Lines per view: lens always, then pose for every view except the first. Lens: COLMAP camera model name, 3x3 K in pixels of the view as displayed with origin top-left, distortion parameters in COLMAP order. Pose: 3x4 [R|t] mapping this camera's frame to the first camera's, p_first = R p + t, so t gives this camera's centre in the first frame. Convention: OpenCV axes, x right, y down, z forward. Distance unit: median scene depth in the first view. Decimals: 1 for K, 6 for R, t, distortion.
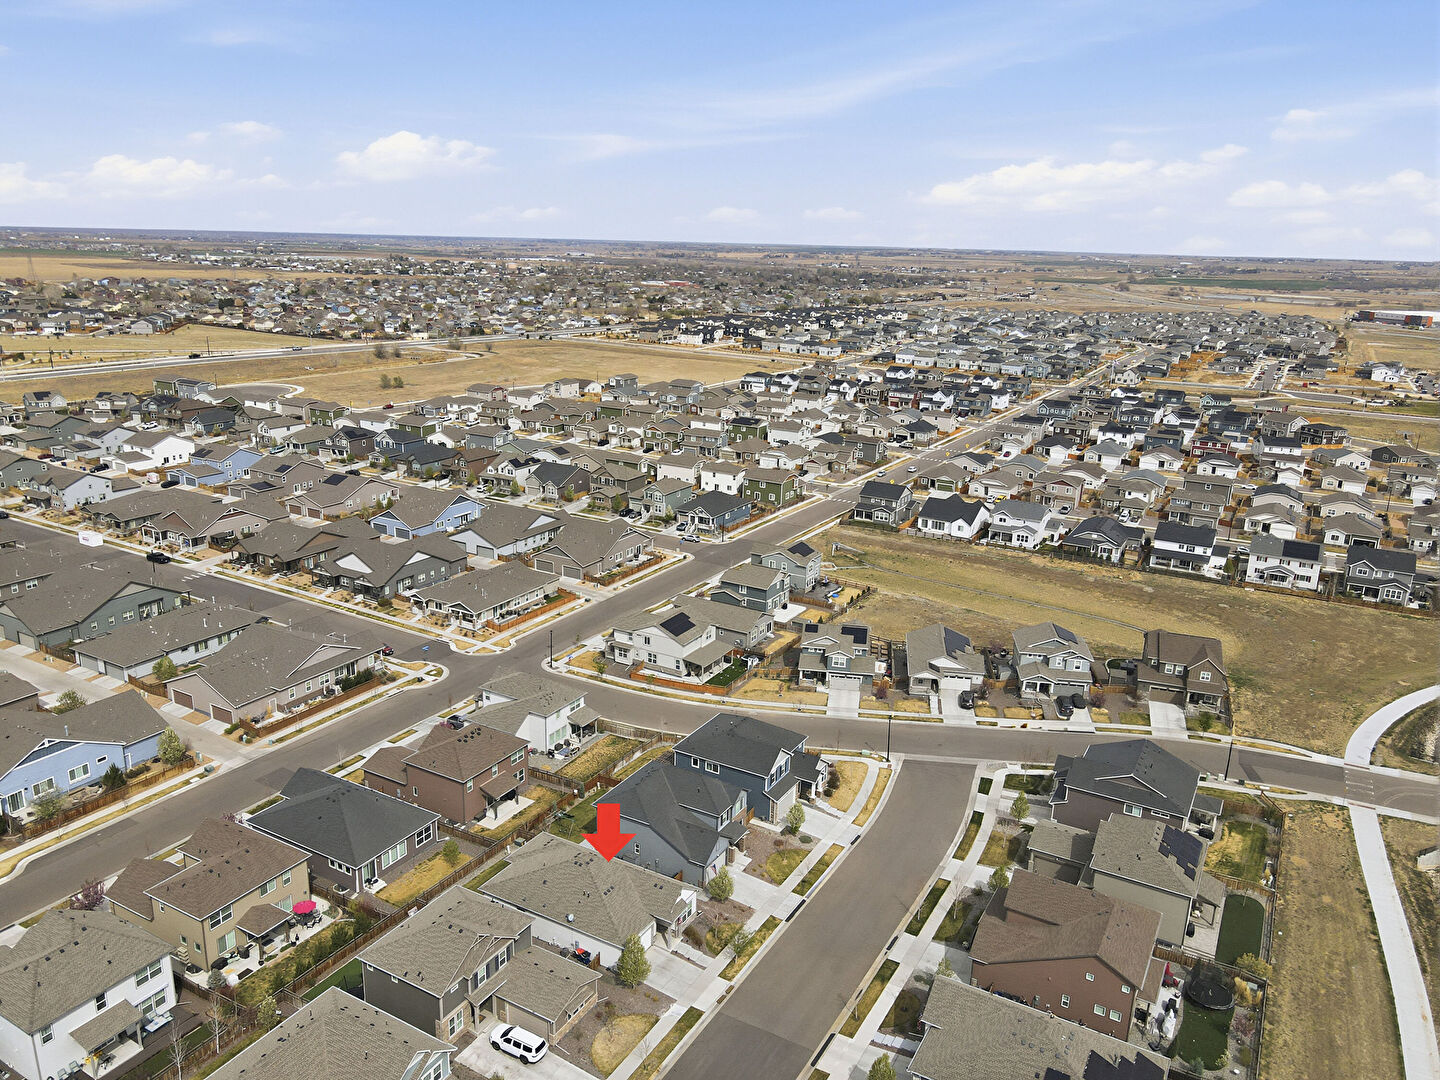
lens RADIAL K [[1062.0, 0, 720.0], [0, 1062.0, 540.0], [0, 0, 1]] dist [-0.021125, 0.055585]
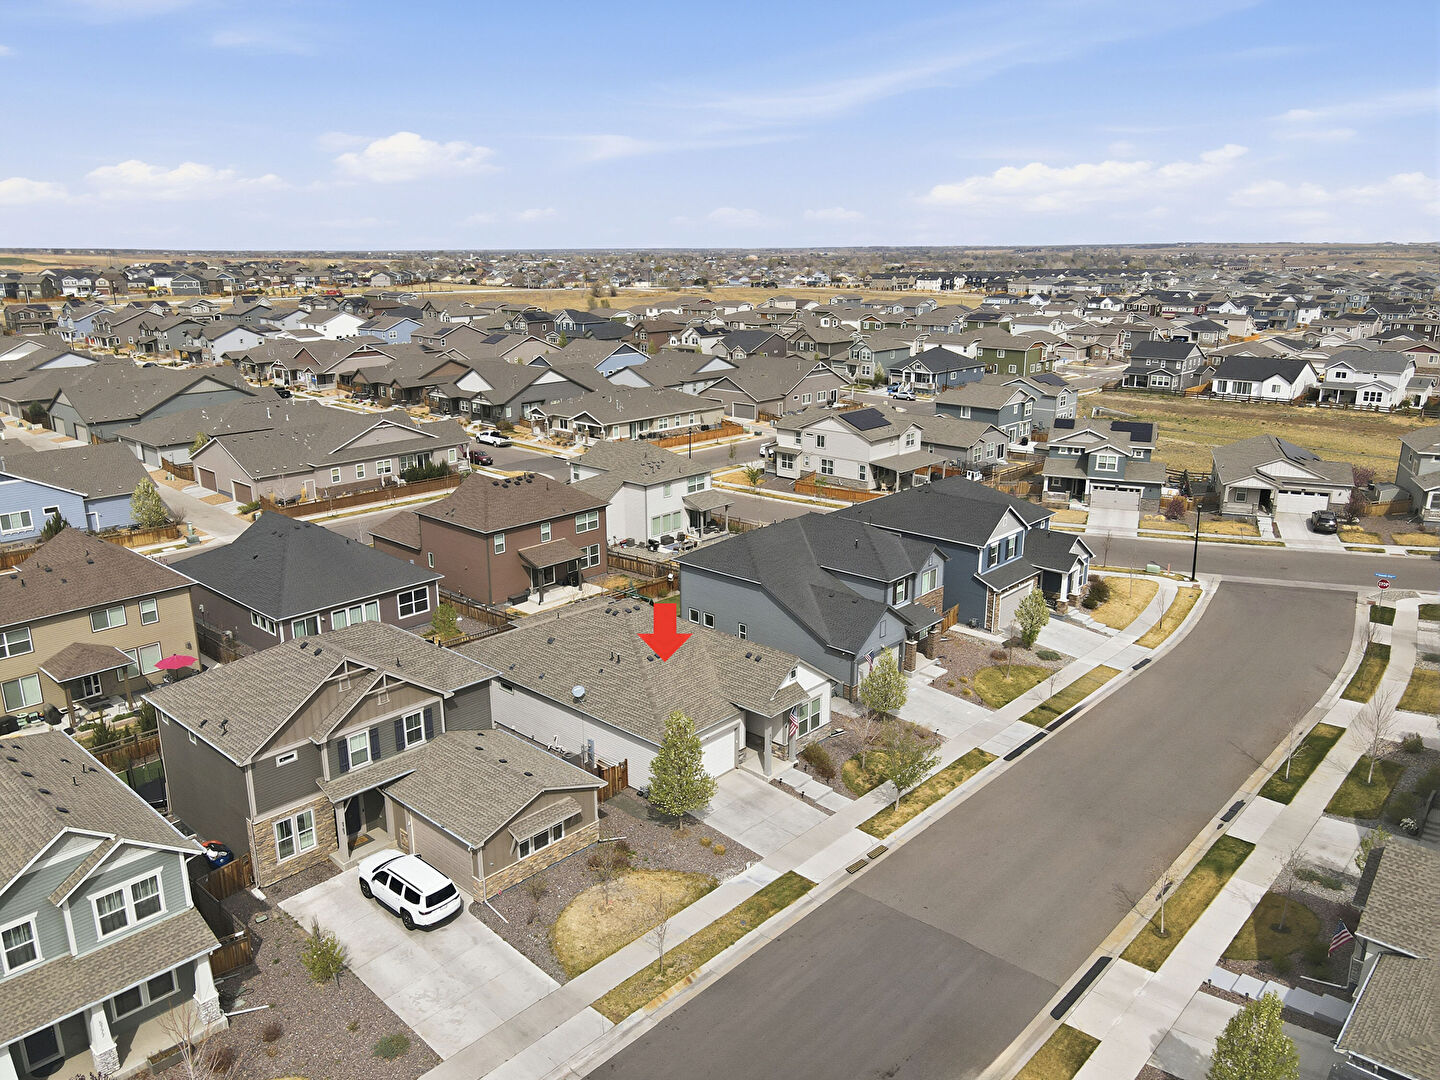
lens RADIAL K [[1062.0, 0, 720.0], [0, 1062.0, 540.0], [0, 0, 1]] dist [-0.021125, 0.055585]
pose [[0.974965, 0.031688, -0.220087, 0.027778], [-0.033761, 0.999414, -0.005659, 0.195719], [0.219778, 0.012947, 0.975464, 0.349479]]
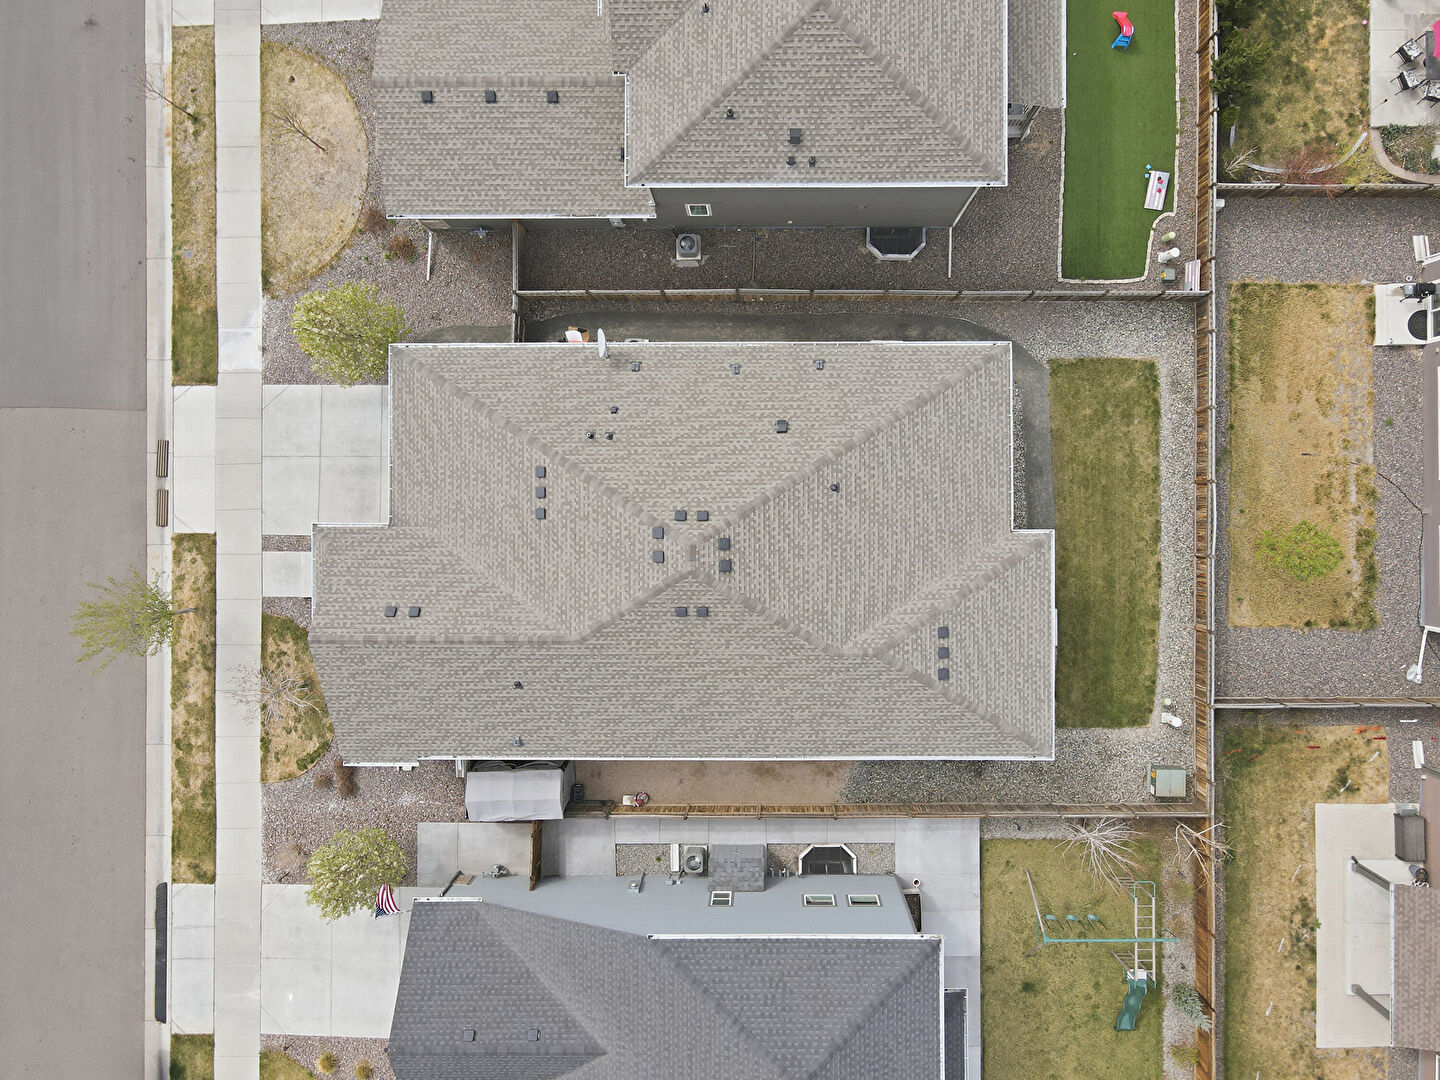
lens RADIAL K [[1062.0, 0, 720.0], [0, 1062.0, 540.0], [0, 0, 1]] dist [-0.021125, 0.055585]
pose [[-0.869567, 0.492925, -0.029639, -0.090381], [-0.158628, -0.221987, 0.962060, 0.041955], [0.467644, 0.841277, 0.271224, 0.680240]]
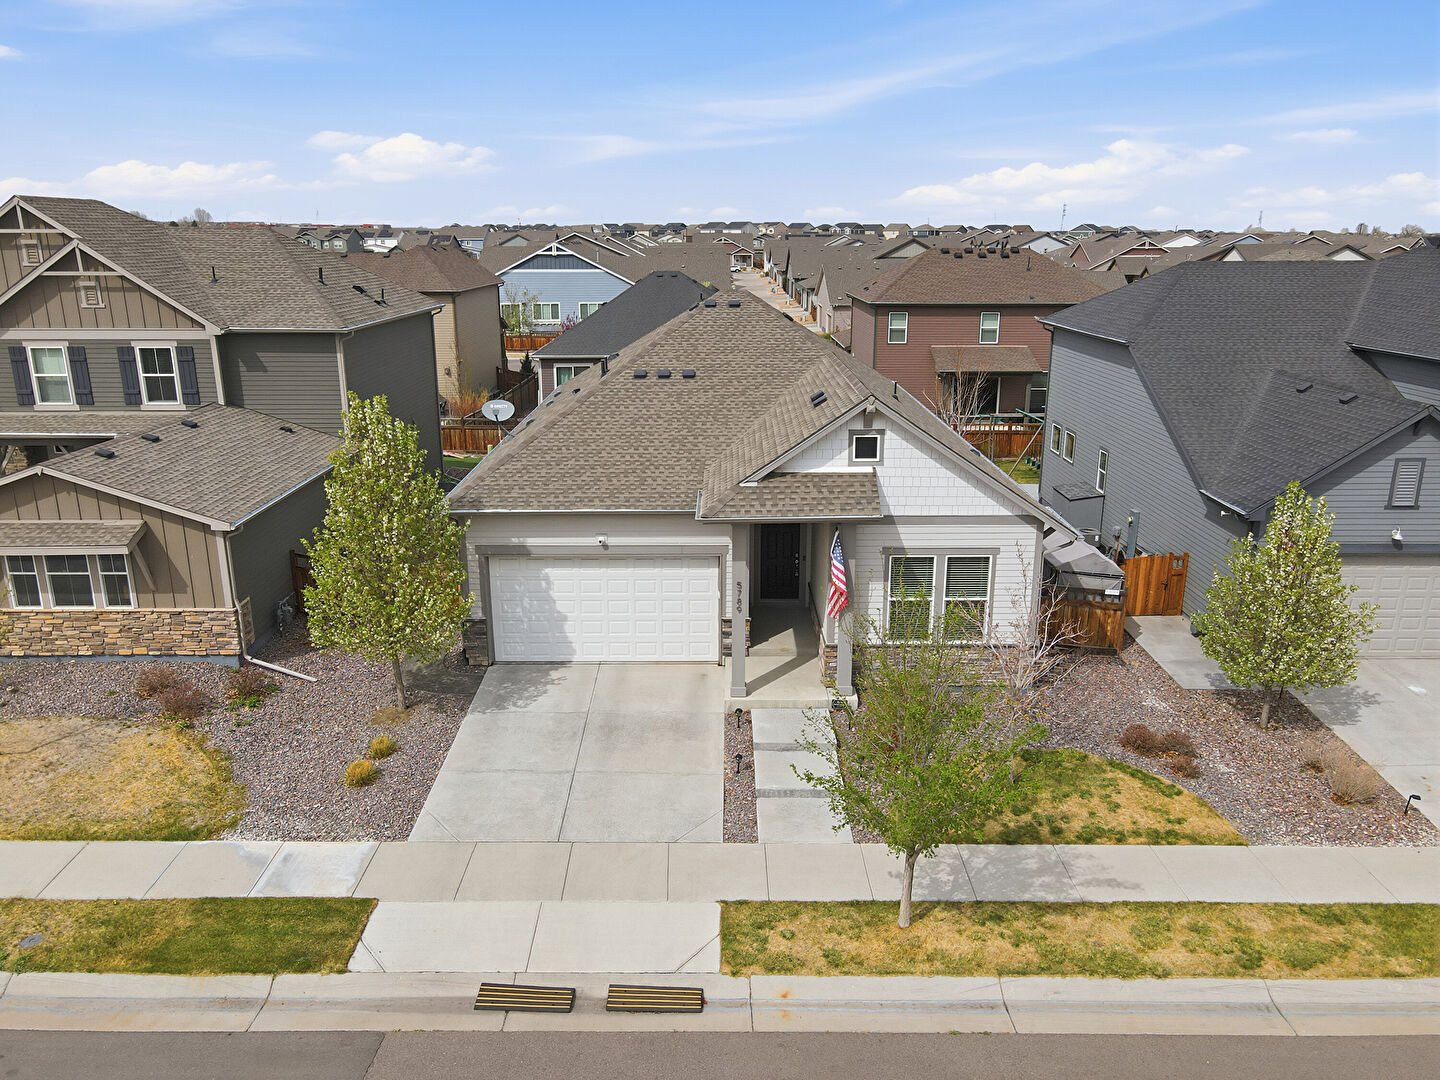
lens RADIAL K [[1062.0, 0, 720.0], [0, 1062.0, 540.0], [0, 0, 1]] dist [-0.021125, 0.055585]
pose [[0.497468, 0.212940, -0.840941, 0.075867], [-0.224936, 0.967912, 0.112027, 0.239670], [0.837812, 0.133428, 0.529403, 0.632367]]
